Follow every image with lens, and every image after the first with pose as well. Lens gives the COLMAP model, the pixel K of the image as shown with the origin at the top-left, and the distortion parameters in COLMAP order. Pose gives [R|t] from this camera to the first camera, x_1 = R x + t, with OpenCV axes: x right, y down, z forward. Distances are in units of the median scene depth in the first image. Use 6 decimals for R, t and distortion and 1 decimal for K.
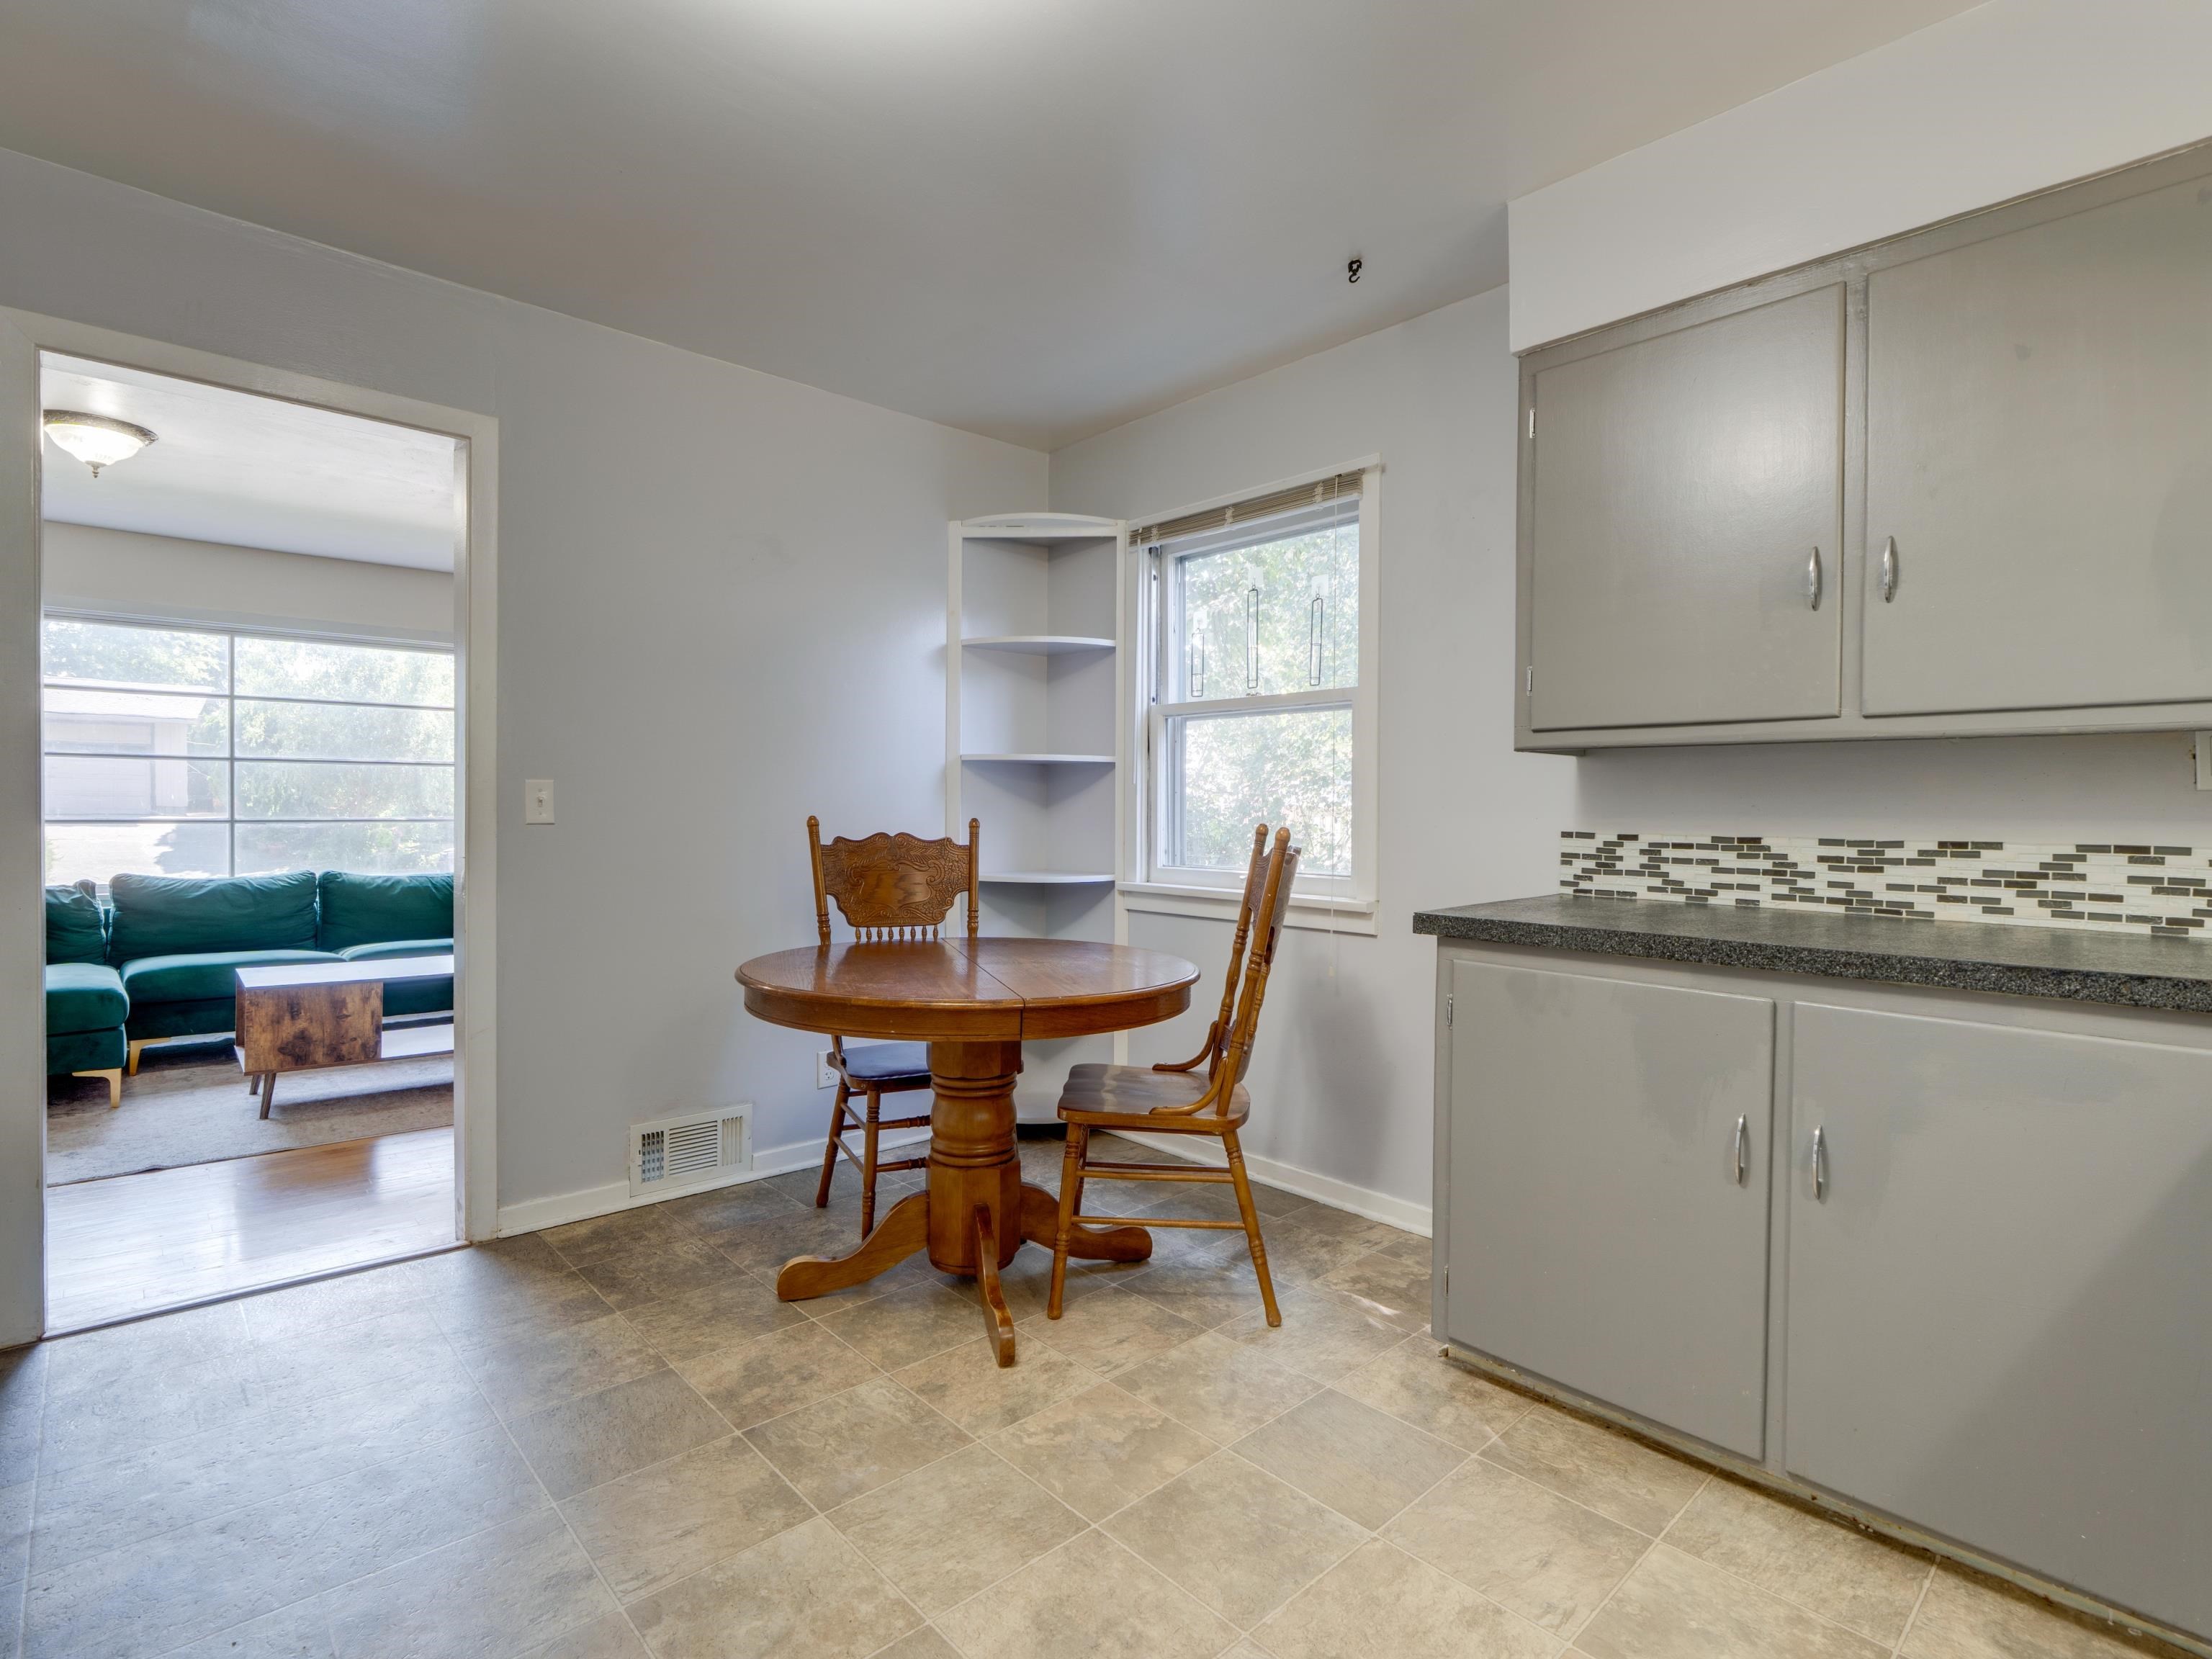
lens RADIAL K [[1119.7, 0, 1120.8], [0, 1119.7, 824.0], [0, 0, 1]] dist [-0.004023, -0.000371]
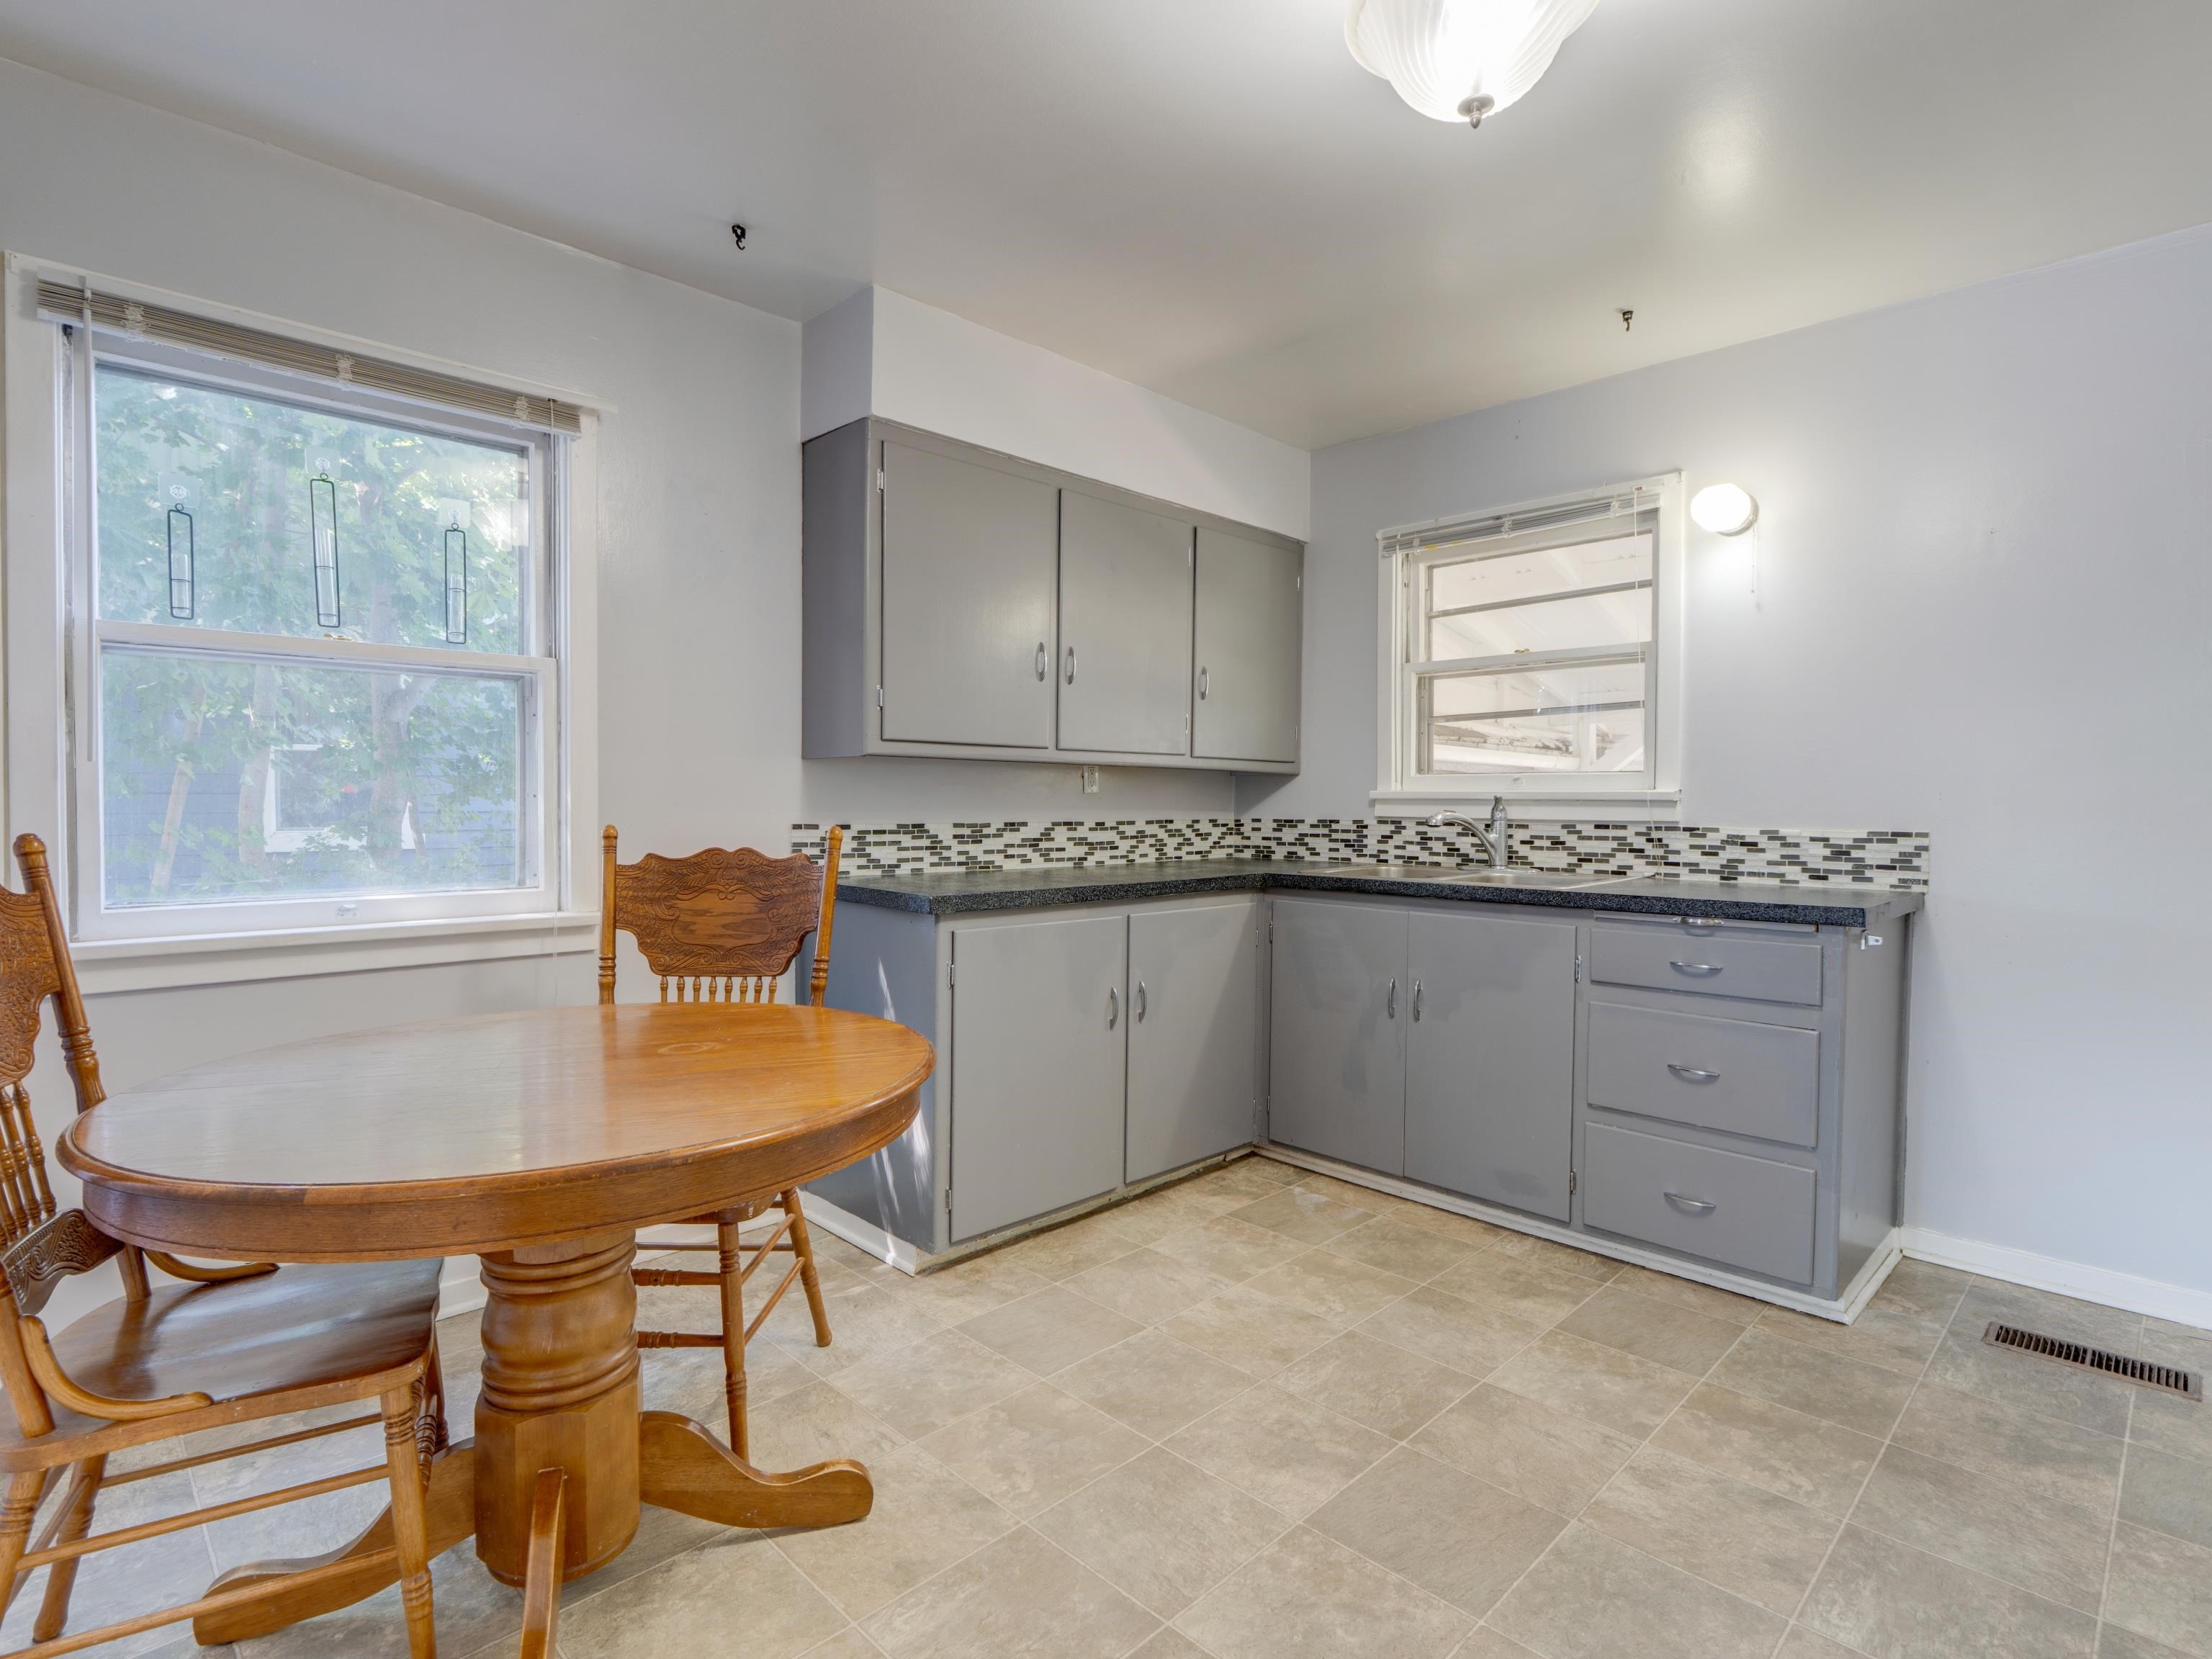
lens RADIAL K [[1119.7, 0, 1120.8], [0, 1119.7, 824.0], [0, 0, 1]] dist [-0.004023, -0.000371]
pose [[-0.052953, -0.025119, 0.998281, -0.862098], [0.011712, 0.999599, 0.025774, -0.021397], [-0.998528, 0.013057, -0.052637, 0.827762]]
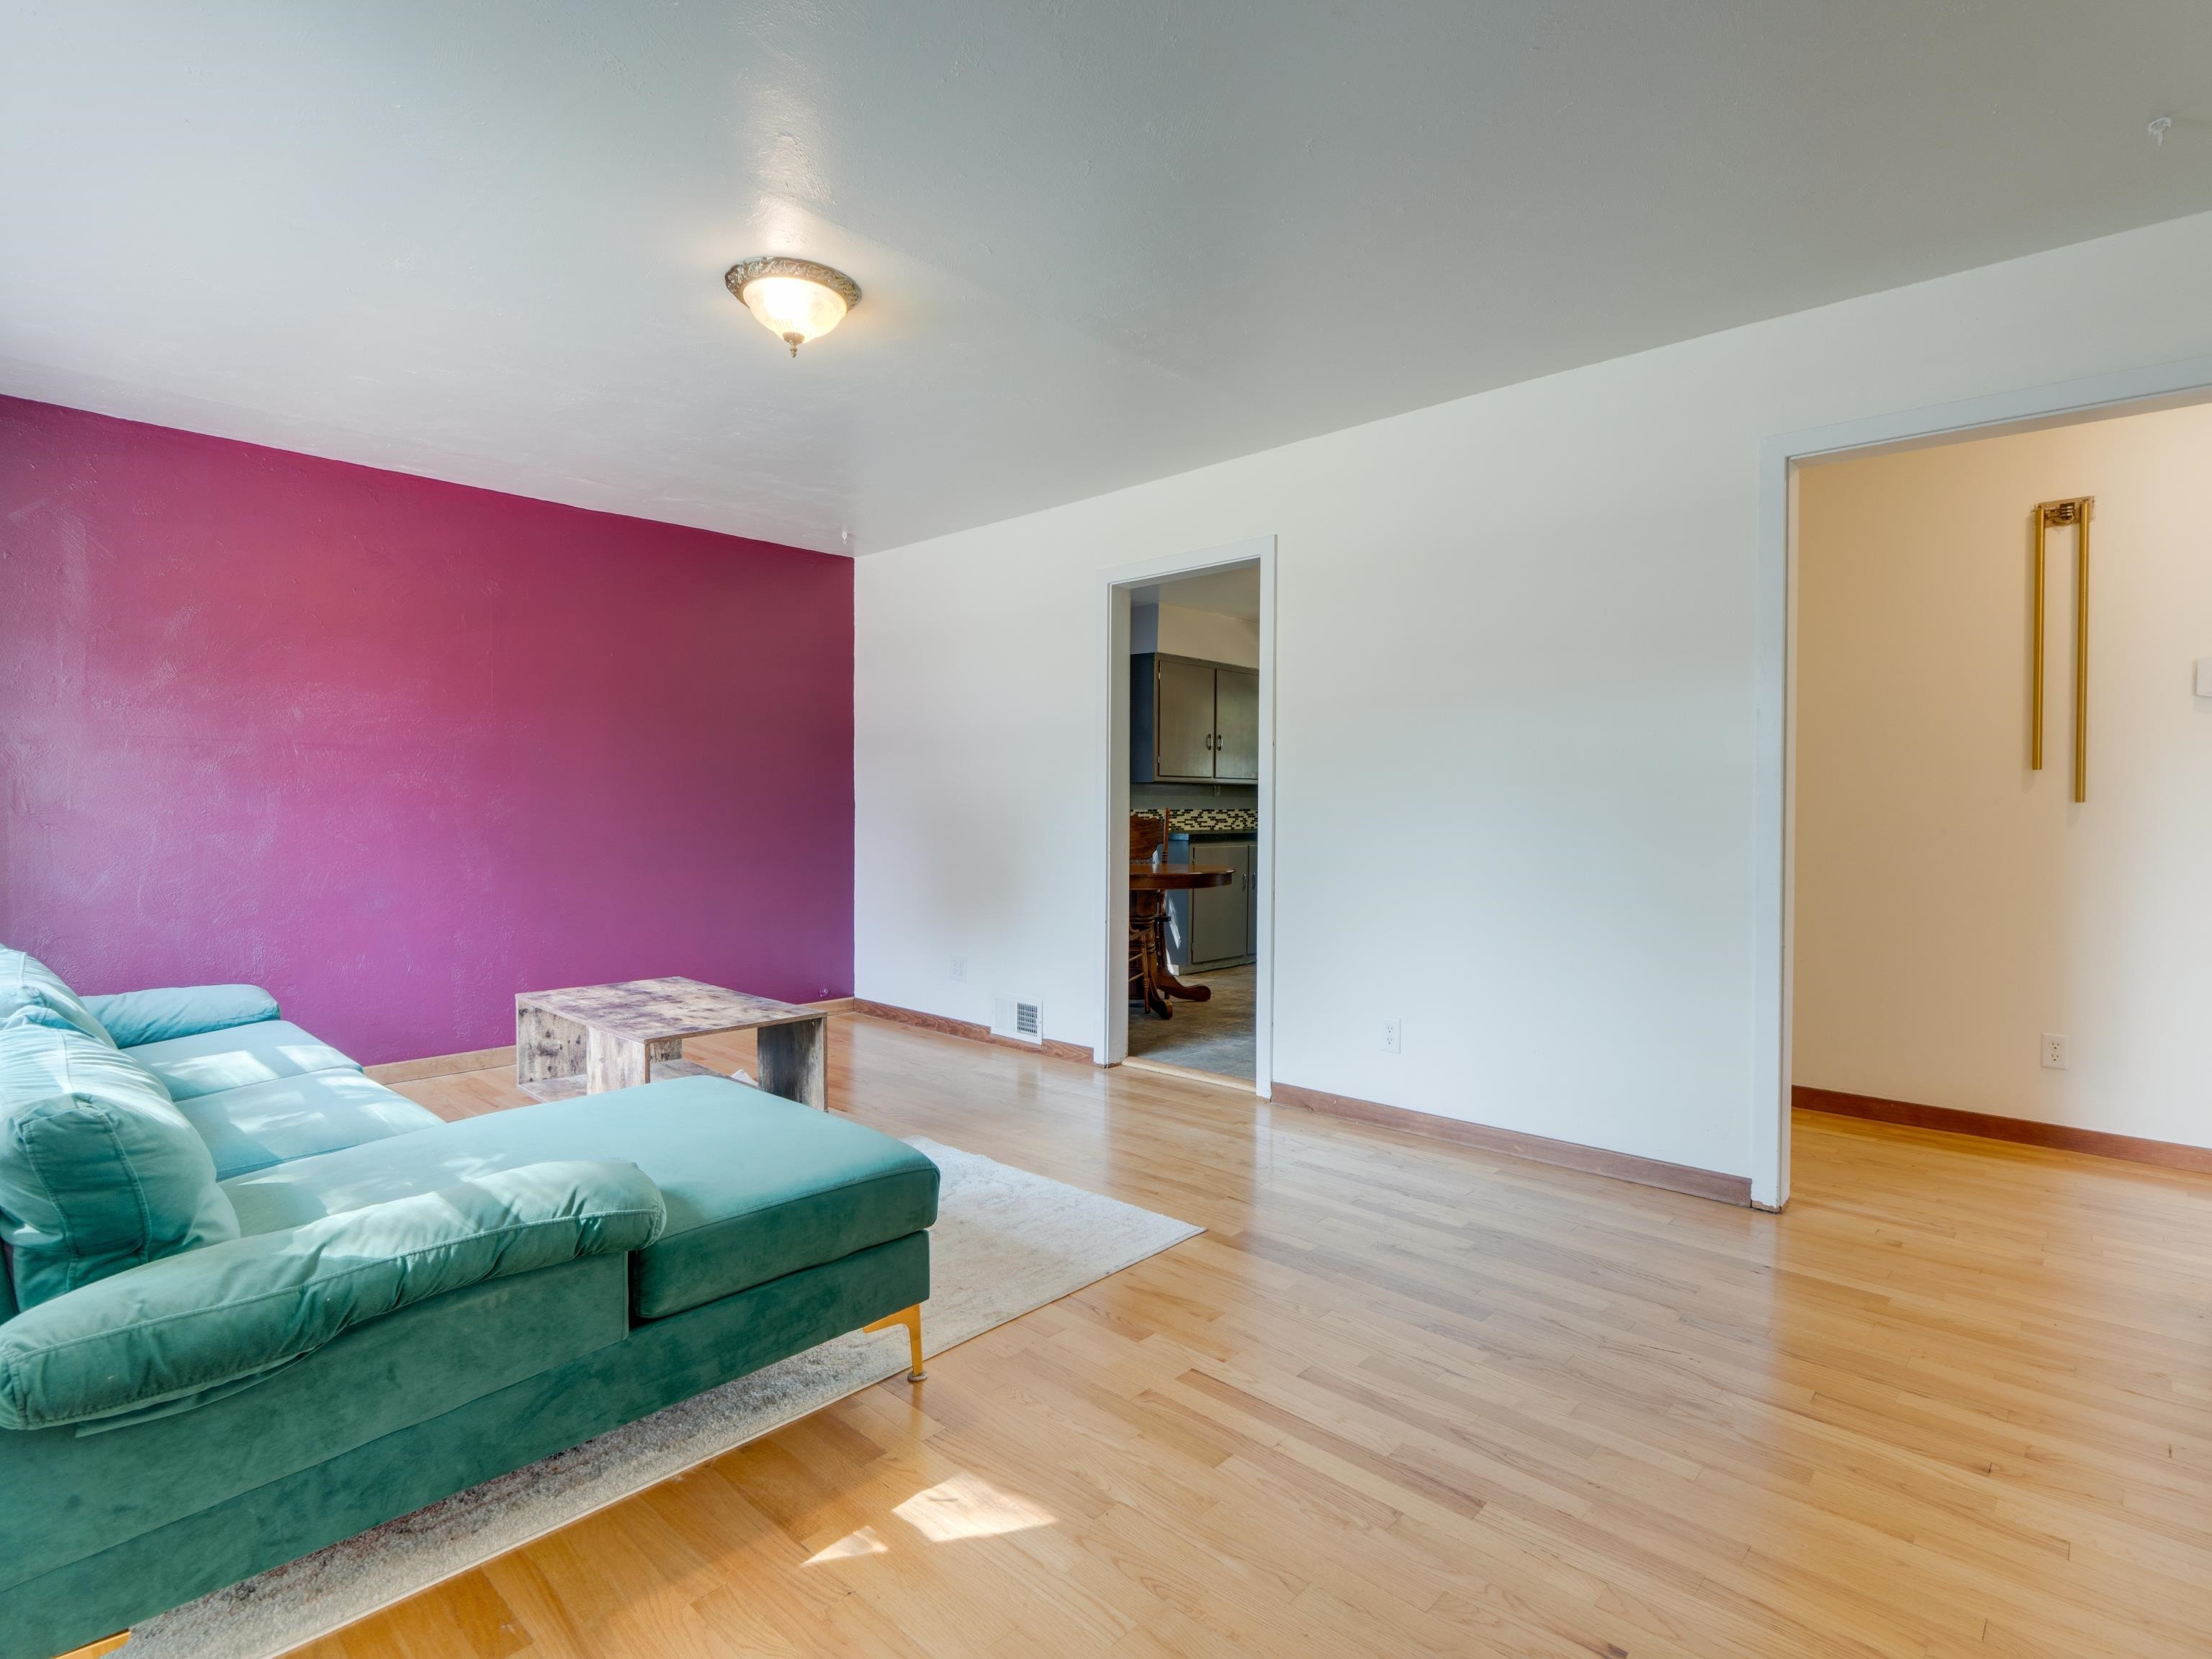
lens RADIAL K [[1119.7, 0, 1120.8], [0, 1119.7, 824.0], [0, 0, 1]] dist [-0.004023, -0.000371]
pose [[-0.088961, -0.024660, 0.995730, -2.768851], [0.011762, 0.999598, 0.025807, -0.032279], [-0.995966, 0.014008, -0.088636, 1.409727]]
